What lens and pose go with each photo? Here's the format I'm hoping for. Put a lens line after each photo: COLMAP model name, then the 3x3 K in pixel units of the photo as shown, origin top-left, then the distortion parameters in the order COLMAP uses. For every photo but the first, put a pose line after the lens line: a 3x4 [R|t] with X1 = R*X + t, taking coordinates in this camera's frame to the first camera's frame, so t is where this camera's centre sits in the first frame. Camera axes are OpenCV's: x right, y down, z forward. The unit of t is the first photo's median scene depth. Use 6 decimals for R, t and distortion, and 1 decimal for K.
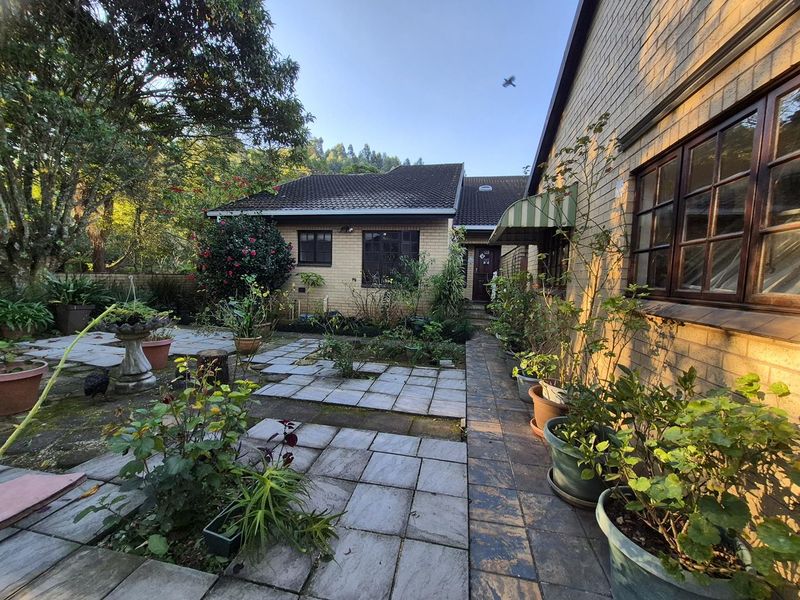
lens RADIAL K [[315.7, 0, 400.8], [0, 315.7, 302.8], [0, 0, 1]] dist [0.002727, 0.000327]
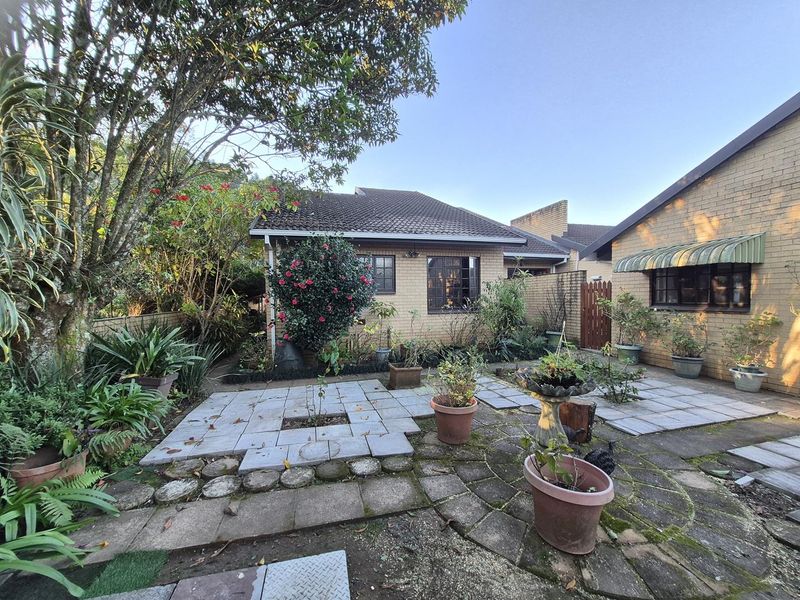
lens RADIAL K [[315.7, 0, 394.9], [0, 315.7, 296.9], [0, 0, 1]] dist [0.002727, 0.000327]
pose [[0.898616, -0.045889, 0.436330, -0.685375], [0.079220, 0.995140, -0.058492, -0.056809], [-0.431525, 0.087128, 0.897884, 0.191943]]
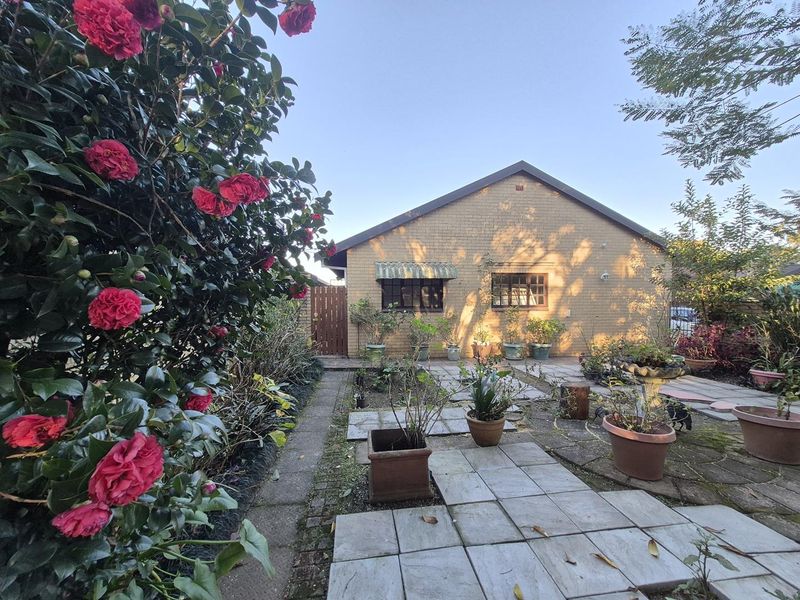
lens RADIAL K [[315.7, 0, 396.4], [0, 315.7, 302.1], [0, 0, 1]] dist [0.002727, 0.000327]
pose [[-0.293597, -0.034116, 0.955320, -0.679323], [0.083037, 0.994675, 0.061041, -0.109059], [-0.952316, 0.097248, -0.289201, 0.902381]]
